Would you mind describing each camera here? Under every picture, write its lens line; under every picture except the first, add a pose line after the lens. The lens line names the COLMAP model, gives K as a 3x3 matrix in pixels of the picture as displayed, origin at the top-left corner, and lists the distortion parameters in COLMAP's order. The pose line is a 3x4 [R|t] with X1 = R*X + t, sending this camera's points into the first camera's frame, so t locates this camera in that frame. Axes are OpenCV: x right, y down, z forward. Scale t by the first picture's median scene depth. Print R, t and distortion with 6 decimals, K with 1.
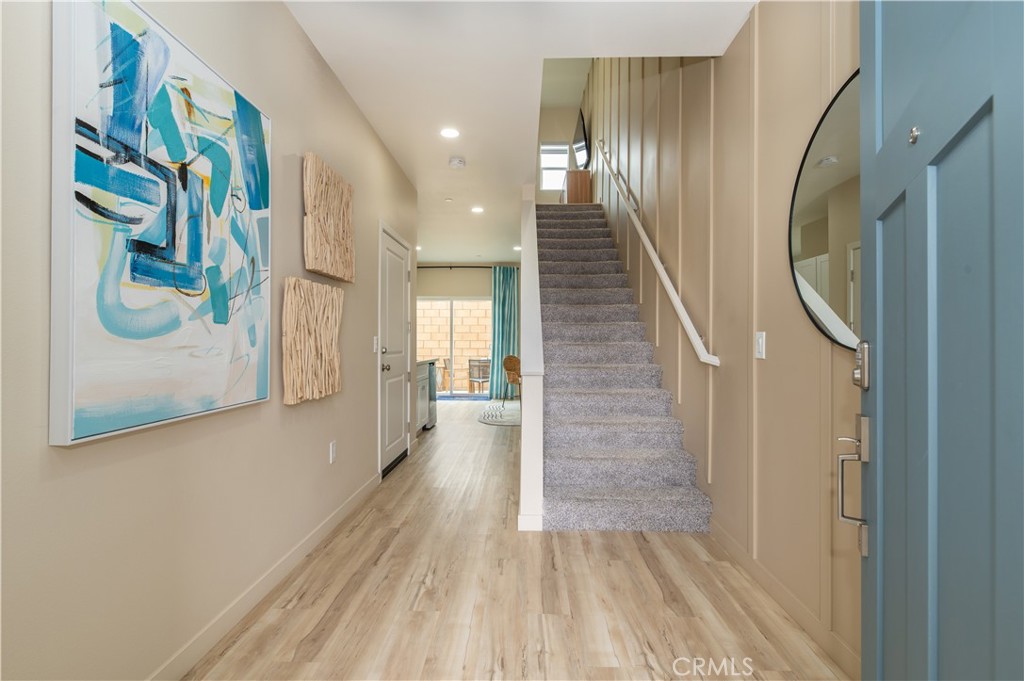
lens RADIAL K [[482.0, 0, 509.5], [0, 482.0, 339.7], [0, 0, 1]] dist [-0.002156, -0.000214]
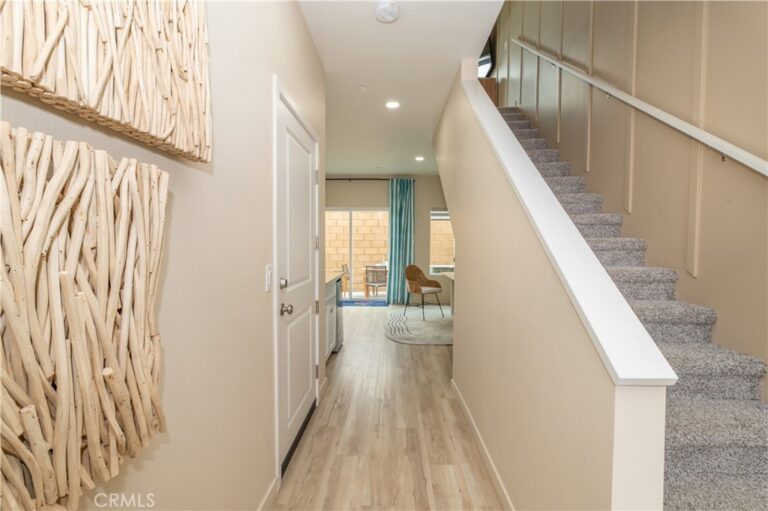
lens RADIAL K [[361.5, 0, 384.4], [0, 361.5, 255.8], [0, 0, 1]] dist [-0.002156, -0.000214]
pose [[0.999988, 0.001845, 0.004507, -0.053209], [-0.002014, 0.999279, 0.037904, -0.014066], [-0.004434, -0.037913, 0.999271, 0.217131]]
